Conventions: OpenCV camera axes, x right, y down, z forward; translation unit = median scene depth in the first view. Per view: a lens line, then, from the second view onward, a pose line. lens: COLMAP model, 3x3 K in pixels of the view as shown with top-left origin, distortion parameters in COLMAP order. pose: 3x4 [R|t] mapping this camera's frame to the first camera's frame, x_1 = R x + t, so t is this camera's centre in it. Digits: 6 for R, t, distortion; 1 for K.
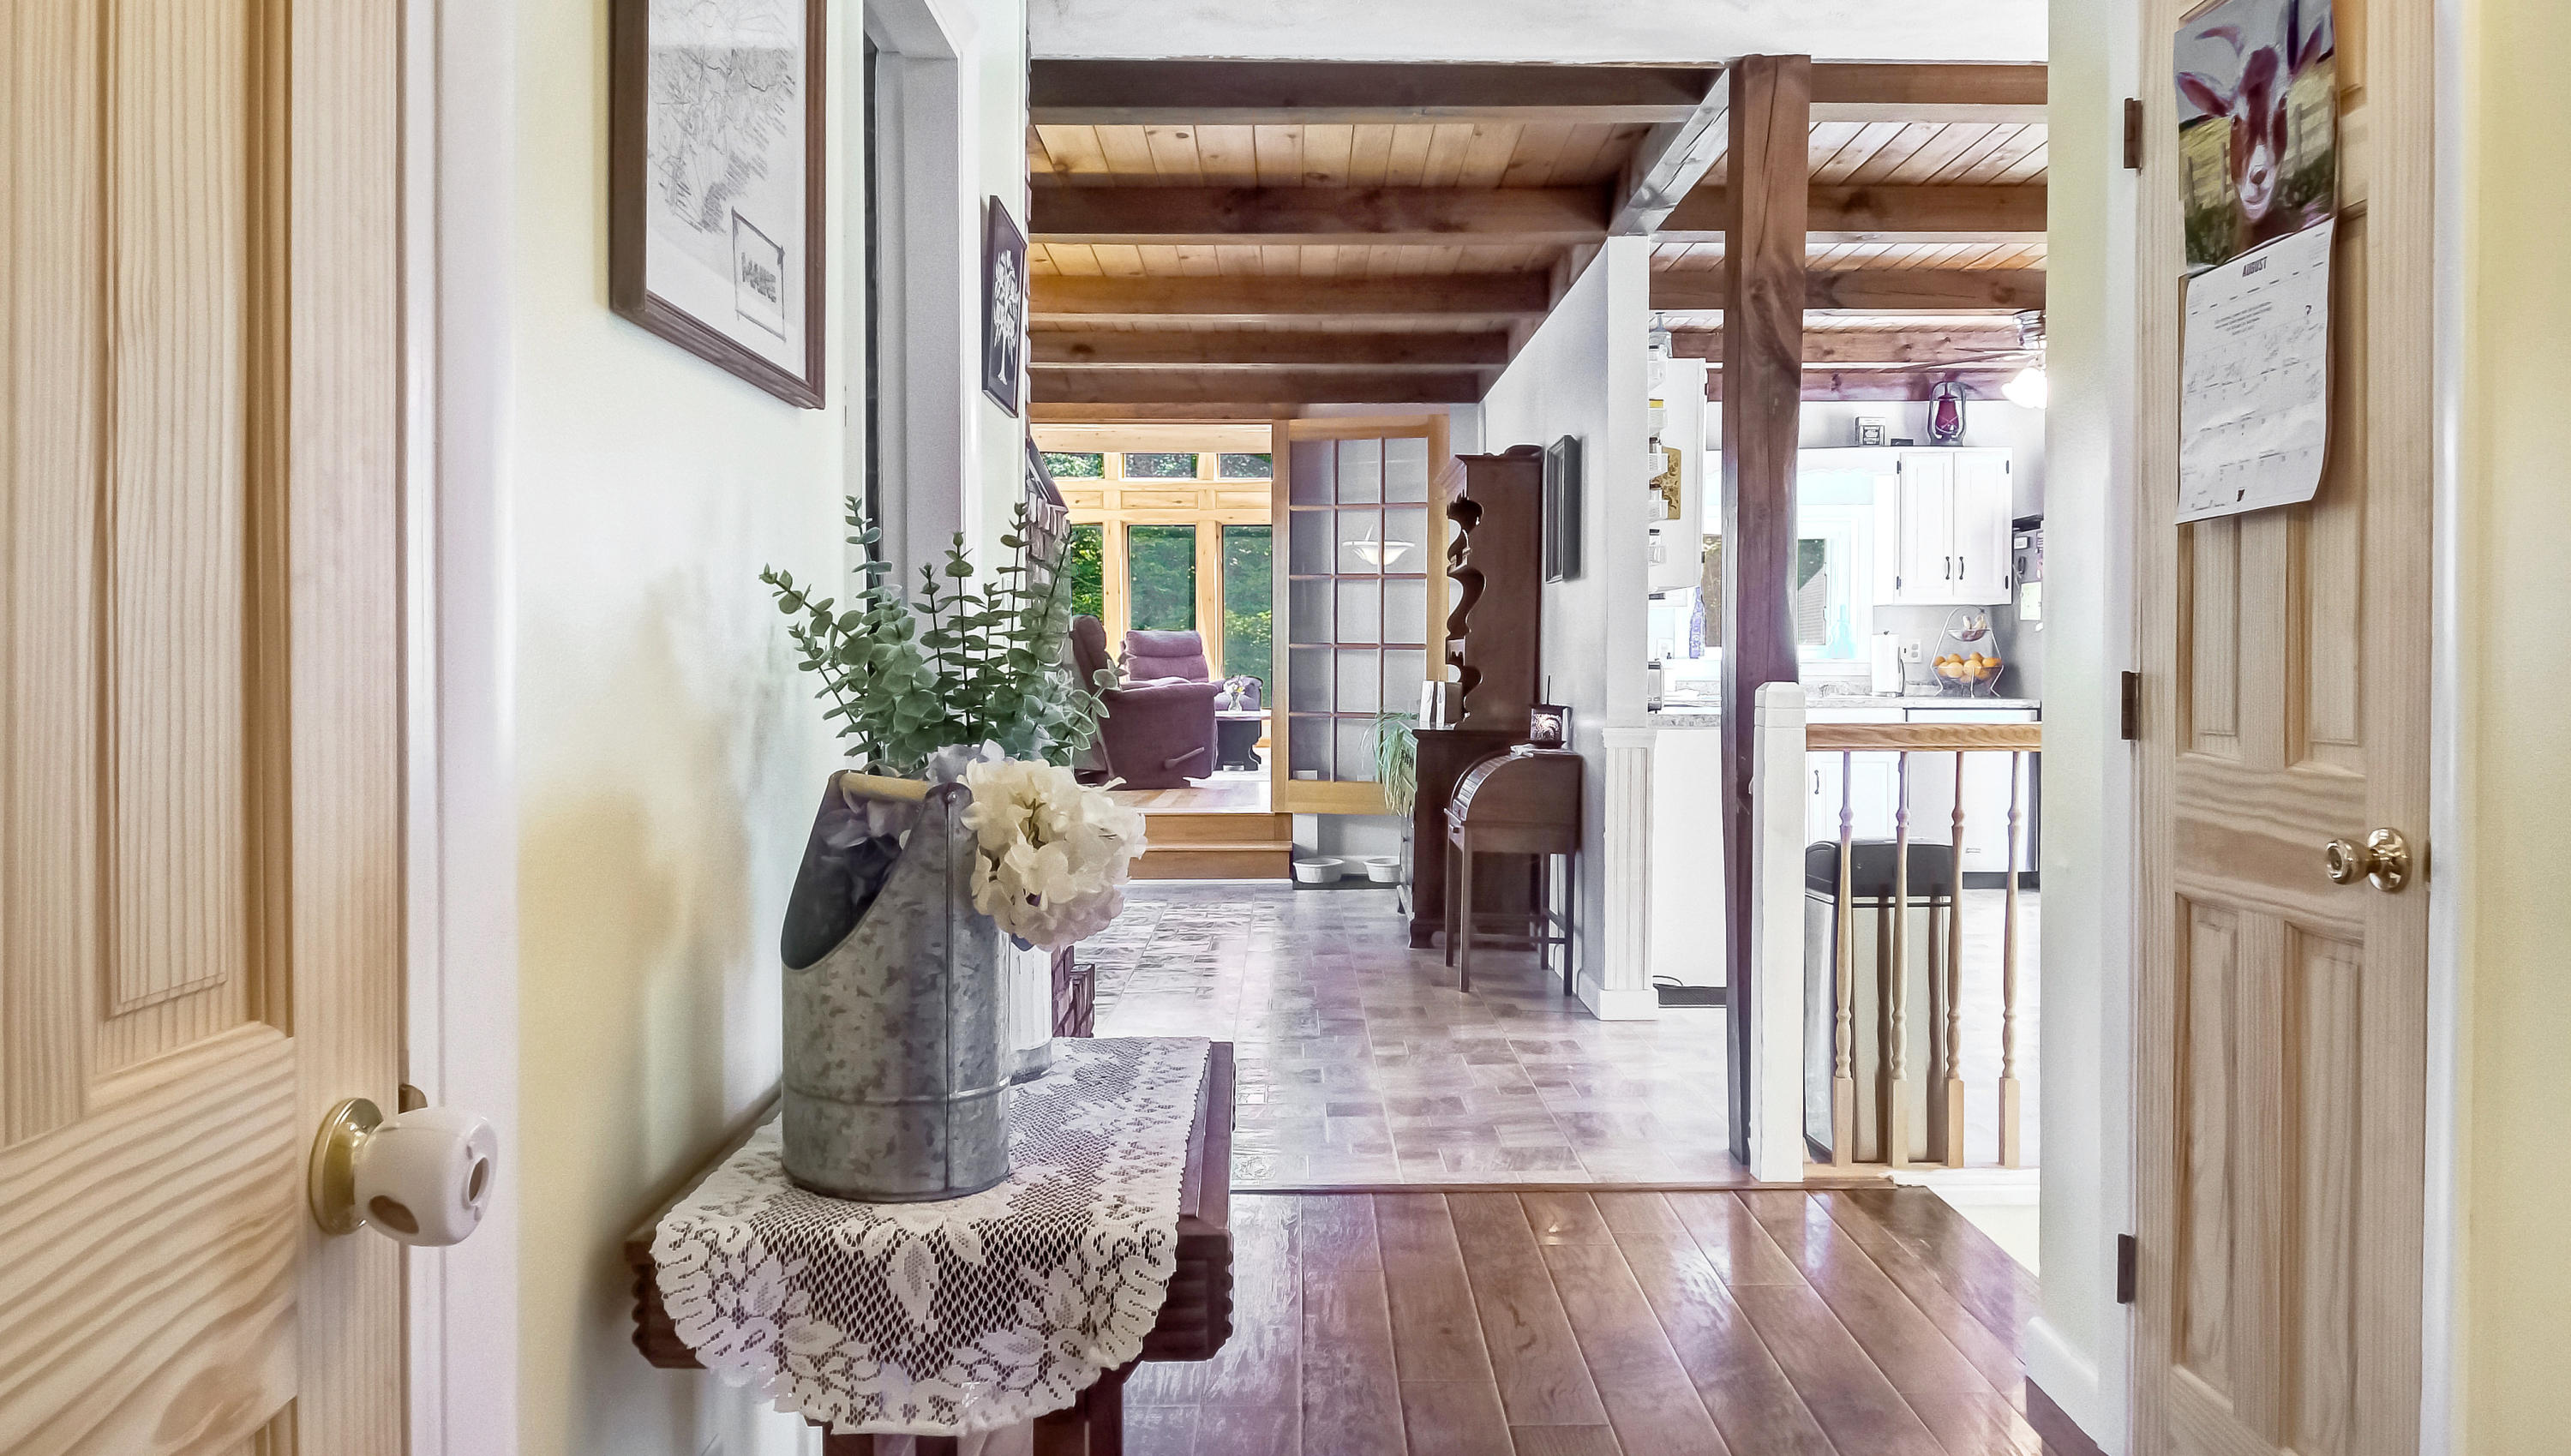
lens RADIAL K [[1798.8, 0, 1231.7], [0, 1798.8, 708.6], [0, 0, 1]] dist [0.054229, -0.077110]
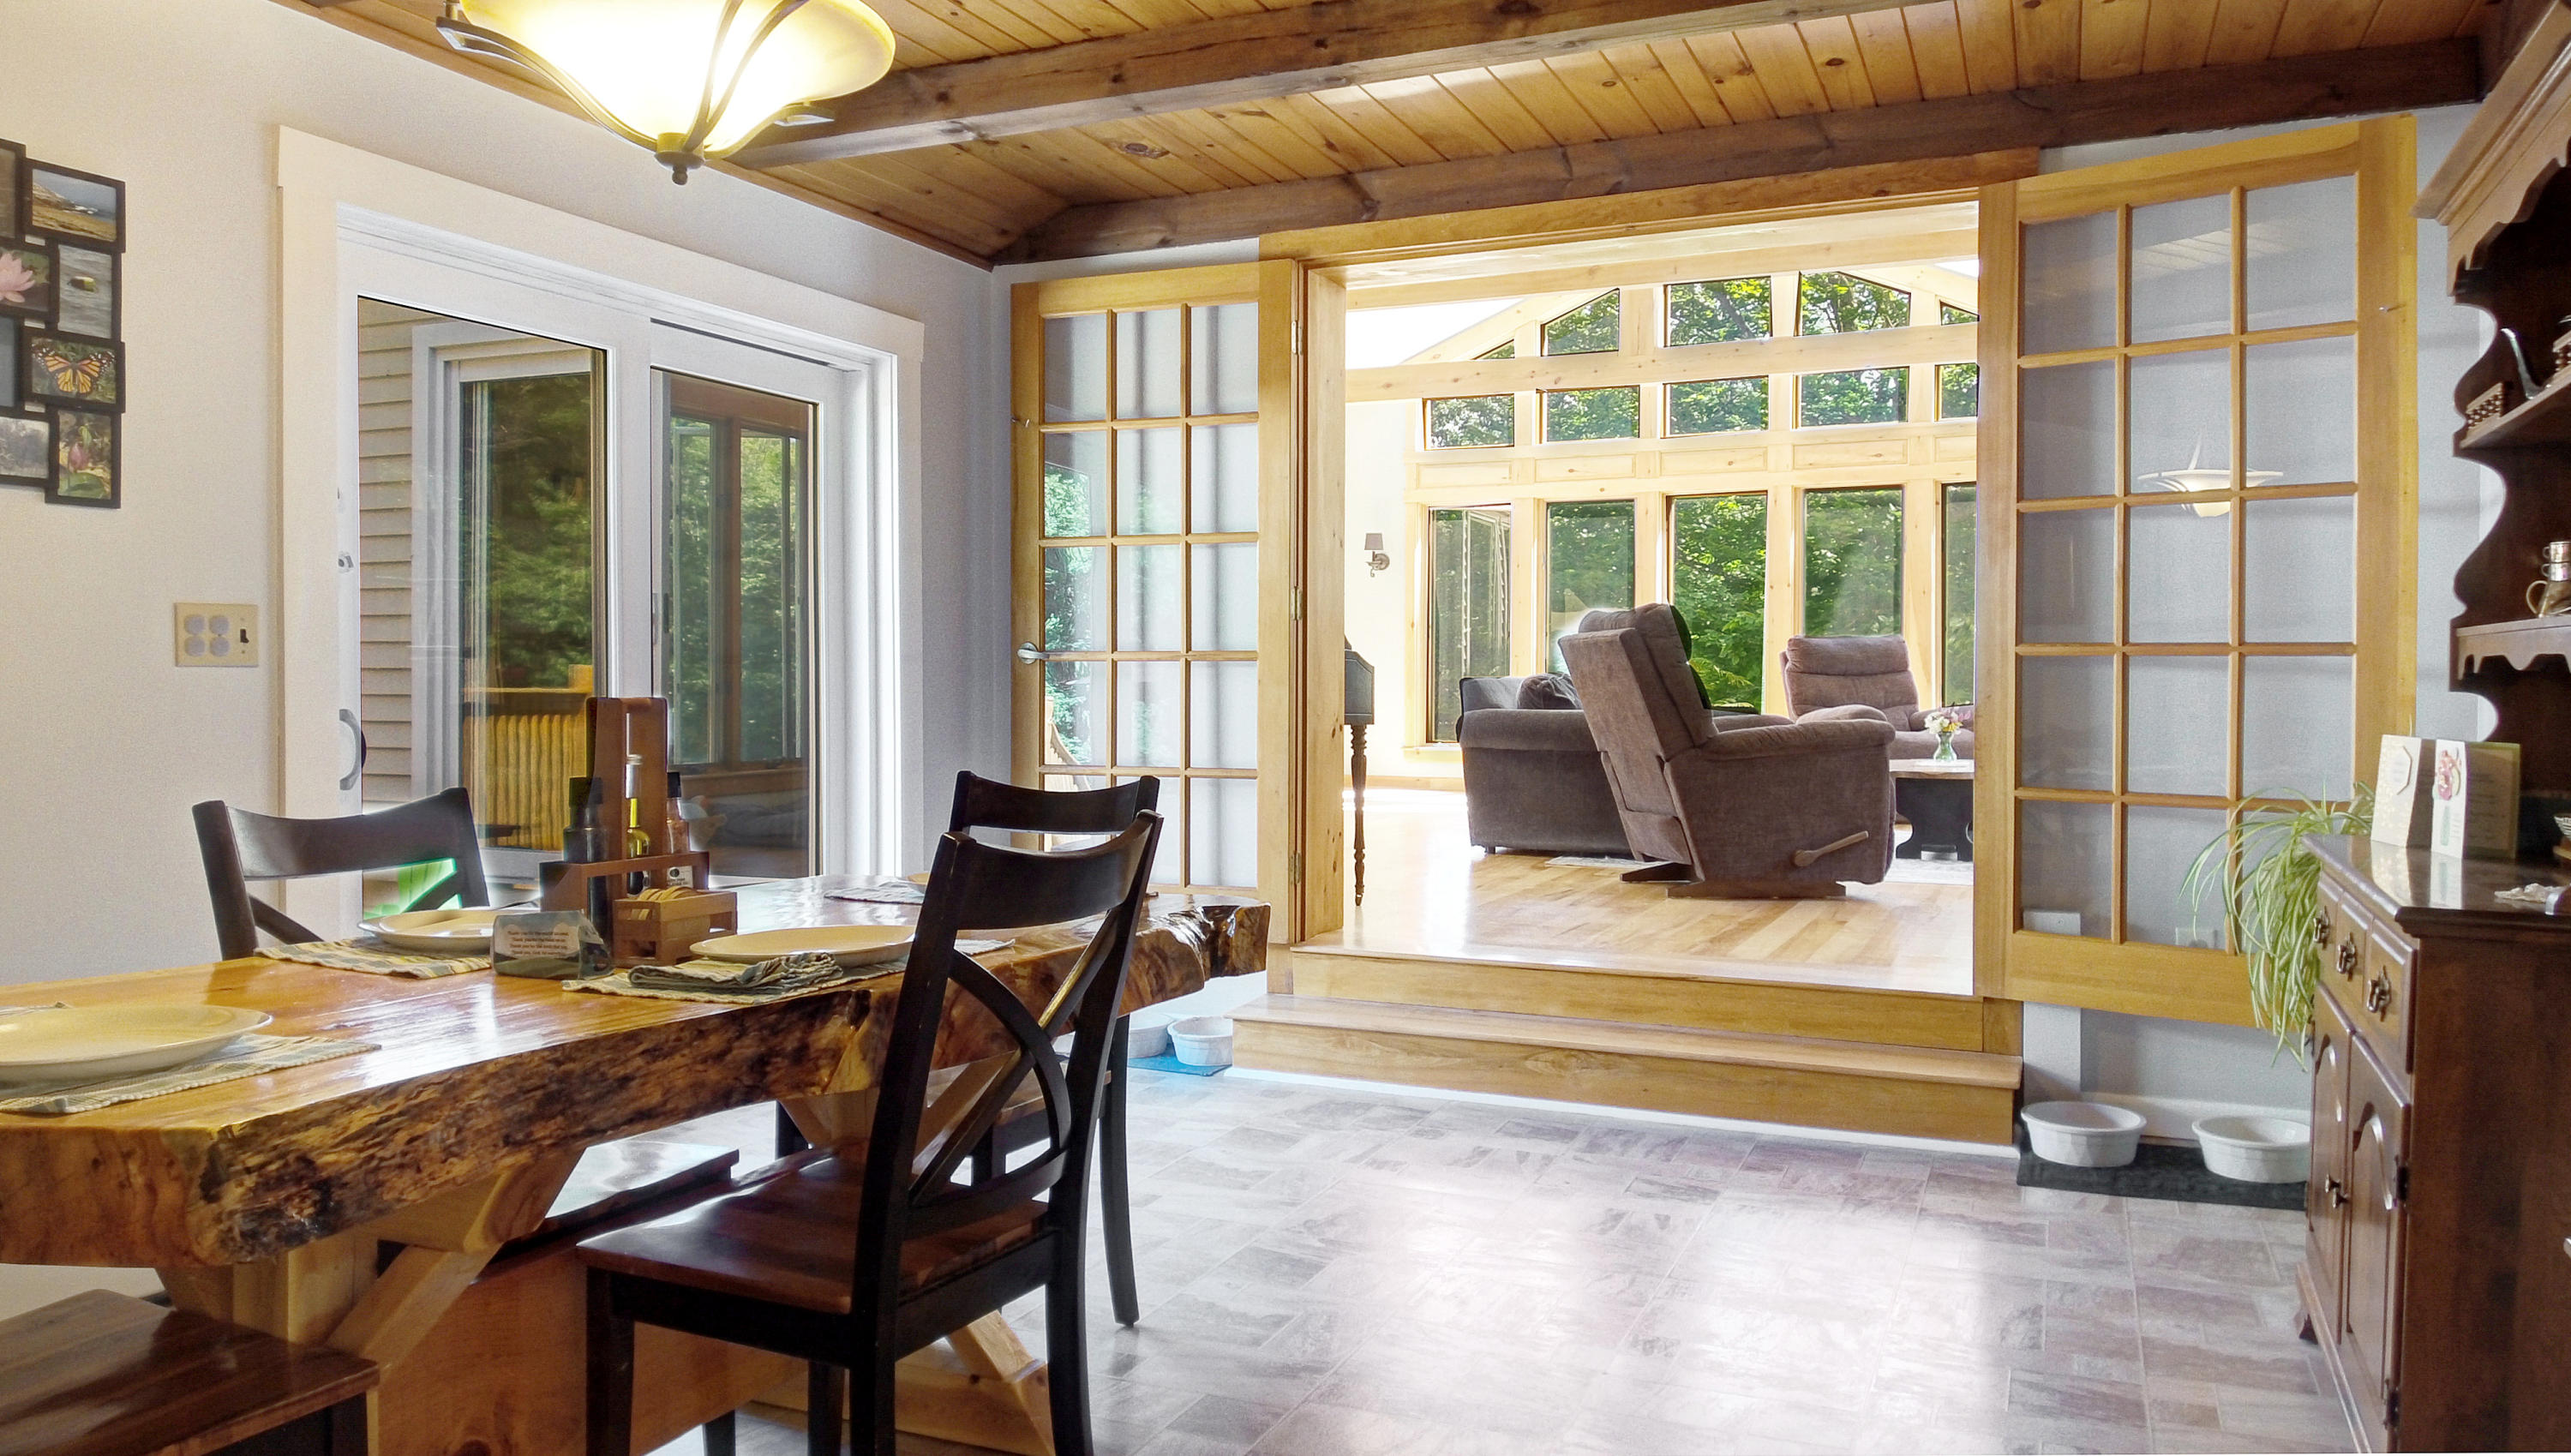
lens RADIAL K [[1798.8, 0, 1231.7], [0, 1798.8, 708.6], [0, 0, 1]] dist [0.054229, -0.077110]
pose [[0.920857, 0.003338, -0.389885, 0.028090], [-0.007373, 0.999934, -0.008854, -0.013625], [0.389830, 0.011028, 0.920821, 0.475005]]
